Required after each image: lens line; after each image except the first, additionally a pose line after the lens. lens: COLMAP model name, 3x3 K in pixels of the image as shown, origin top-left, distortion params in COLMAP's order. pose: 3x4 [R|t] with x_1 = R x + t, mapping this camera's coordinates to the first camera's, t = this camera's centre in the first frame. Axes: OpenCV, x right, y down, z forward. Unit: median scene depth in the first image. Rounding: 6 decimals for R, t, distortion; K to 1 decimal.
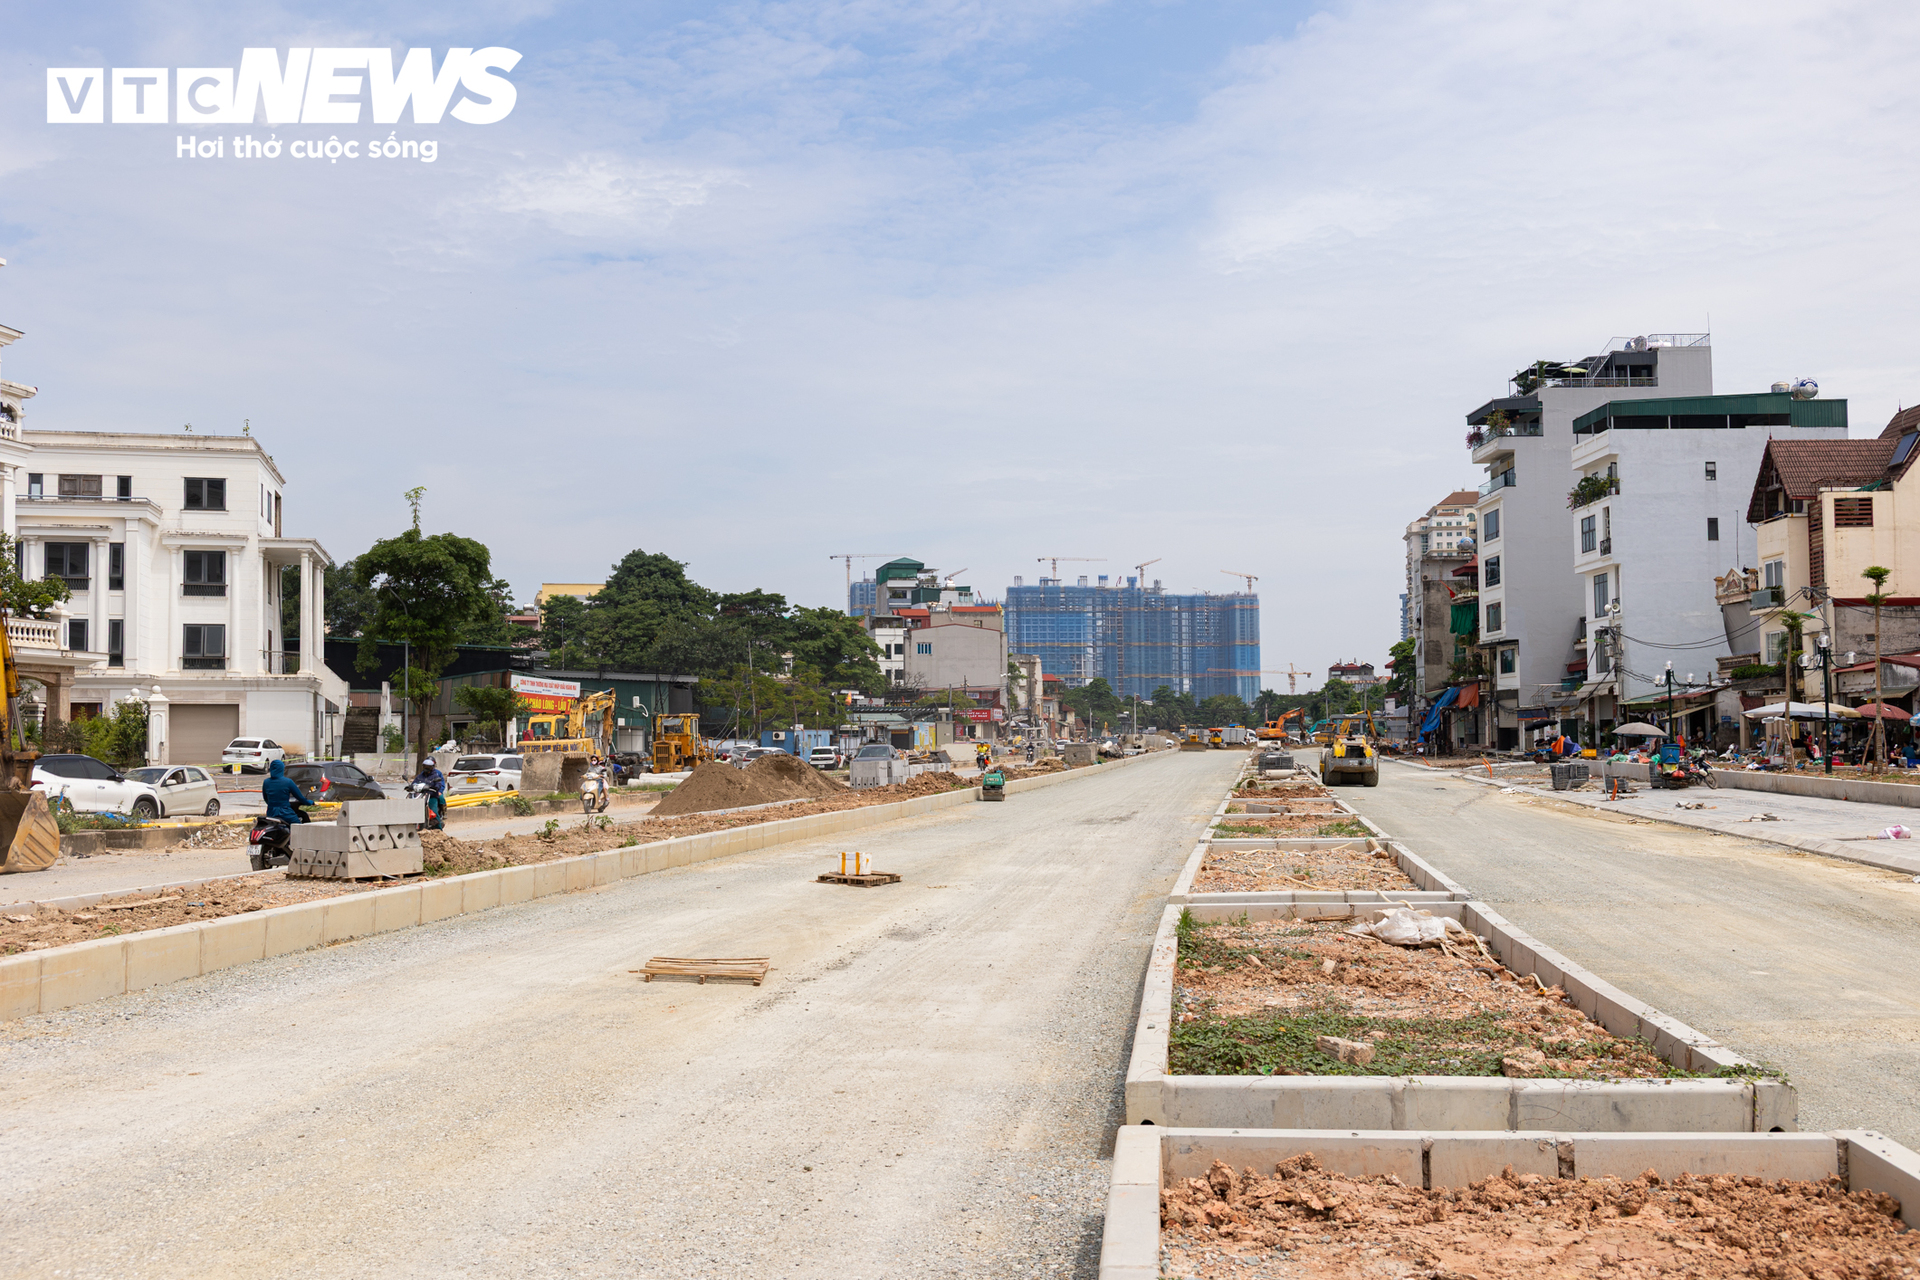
lens RADIAL K [[1974.3, 0, 960.0], [0, 1974.3, 640.0], [0, 0, 1]] dist [0.002112, 0.000416]
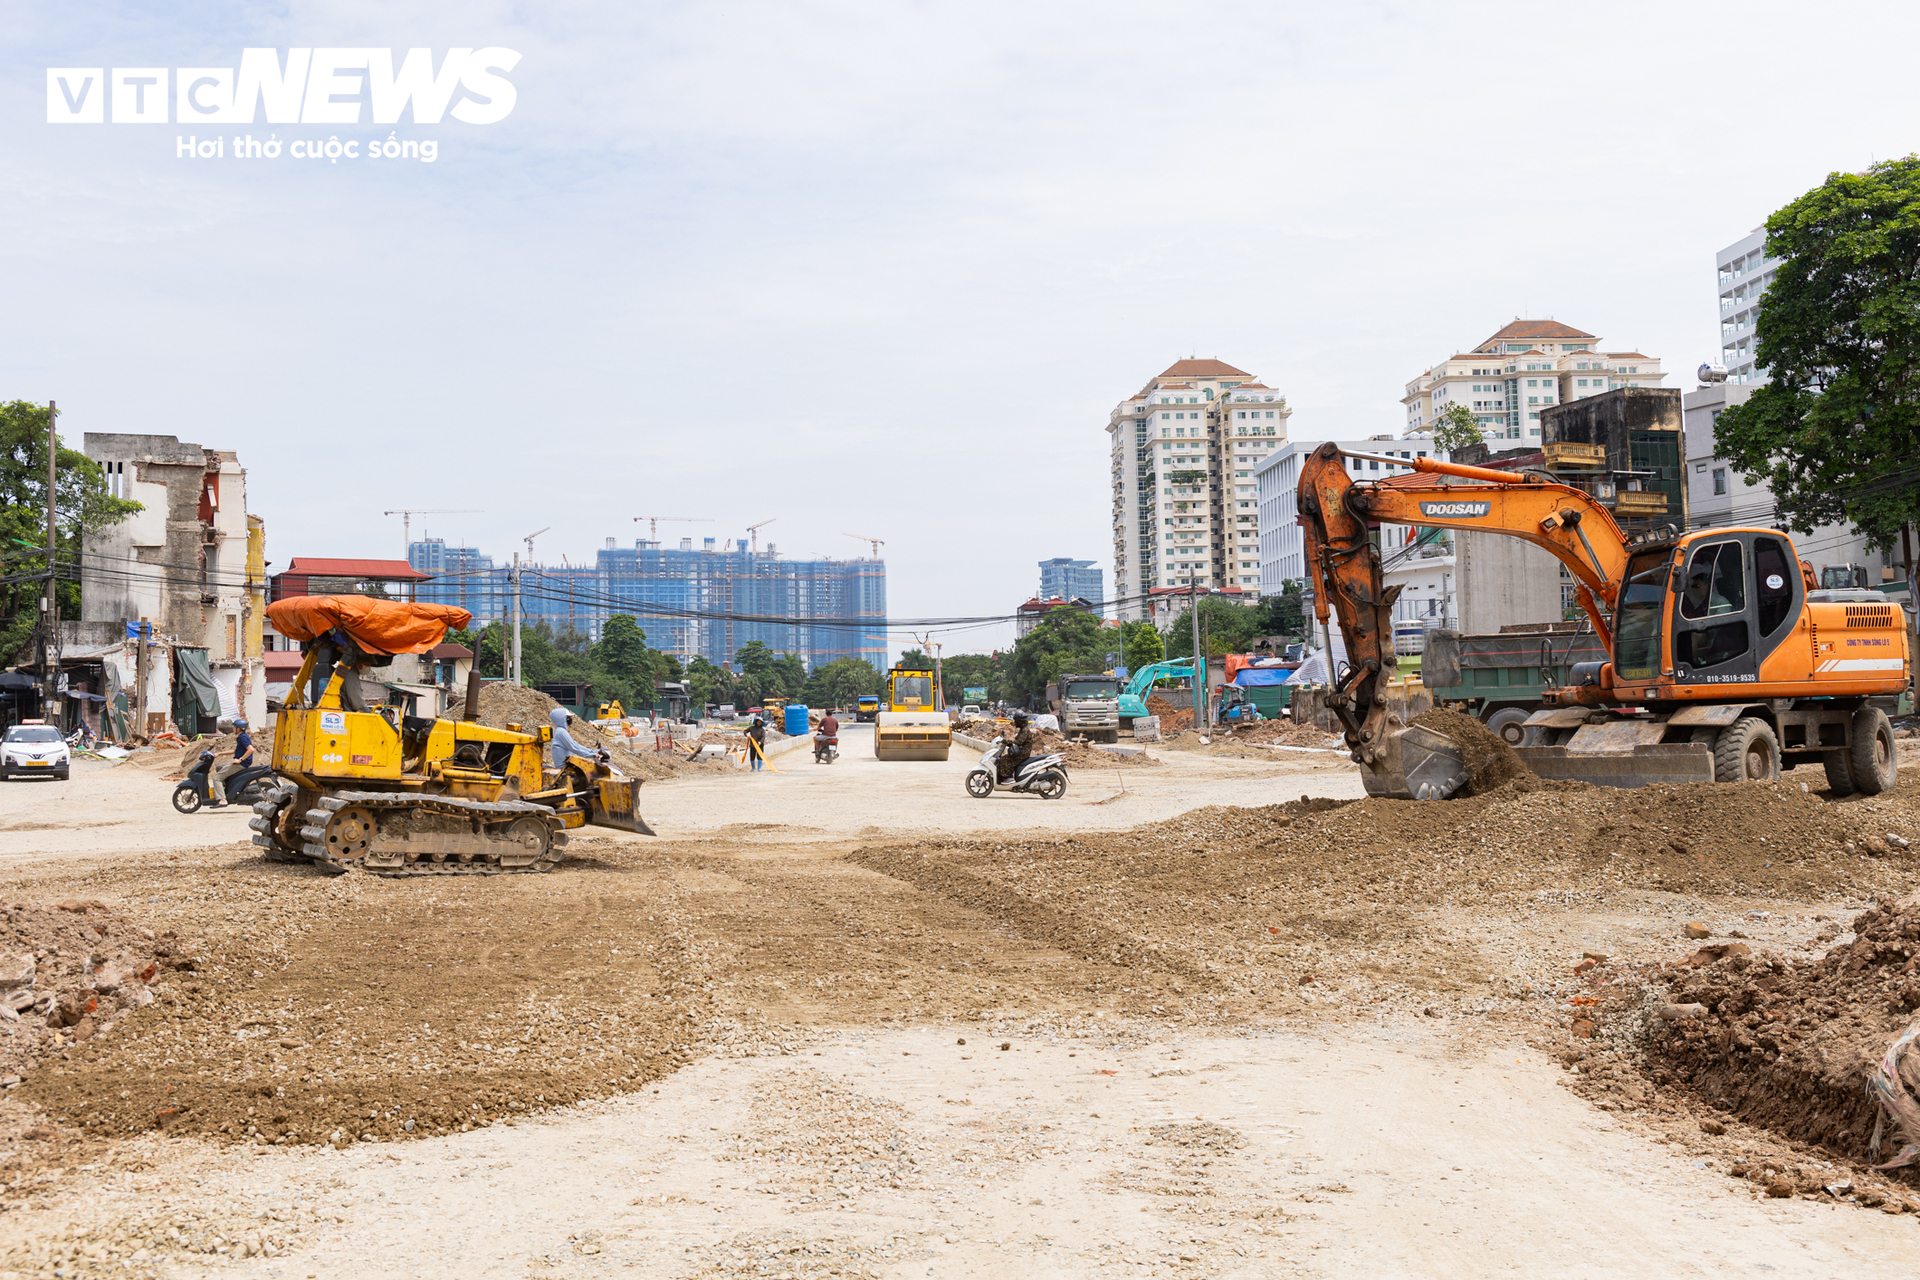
lens RADIAL K [[1848.0, 0, 960.0], [0, 1848.0, 640.0], [0, 0, 1]] dist [-0.002435, -0.000737]
pose [[0.981153, -0.001828, 0.193224, 0.023194], [0.000865, 0.999987, 0.005064, 0.008656], [-0.193230, -0.004802, 0.981142, 0.175132]]
